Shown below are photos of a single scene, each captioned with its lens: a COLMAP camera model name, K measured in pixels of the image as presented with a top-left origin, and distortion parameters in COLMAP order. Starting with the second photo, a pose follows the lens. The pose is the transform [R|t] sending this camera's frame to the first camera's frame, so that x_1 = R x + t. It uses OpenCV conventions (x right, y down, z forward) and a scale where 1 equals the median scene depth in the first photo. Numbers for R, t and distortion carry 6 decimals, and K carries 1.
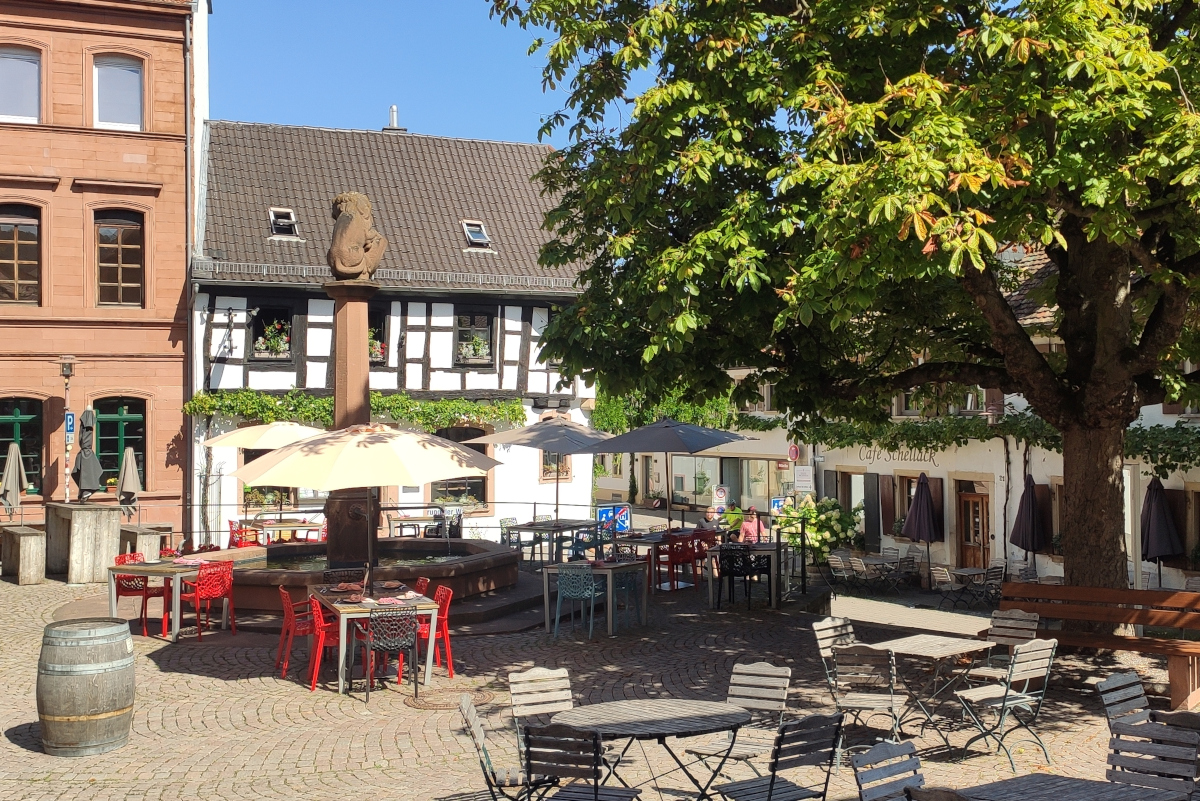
lens RADIAL K [[1259.0, 0, 599.3], [0, 1259.0, 400.8], [0, 0, 1]] dist [-0.056667, 0.000000]
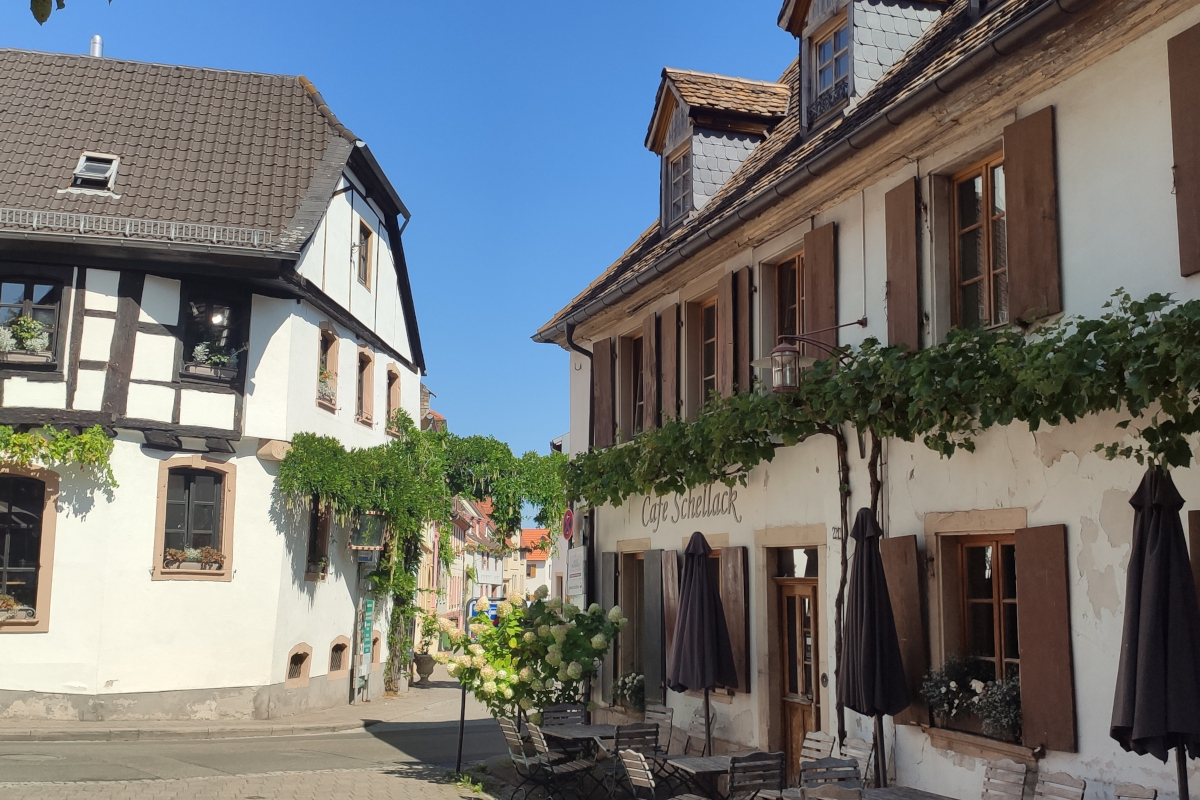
lens RADIAL K [[1259.0, 0, 600.4], [0, 1259.0, 398.9], [0, 0, 1]] dist [-0.056667, 0.000000]
pose [[0.989439, -0.007141, -0.144774, 0.247536], [-0.012405, 0.990949, -0.133661, 0.060026], [0.144418, 0.134046, 0.980395, 0.472455]]
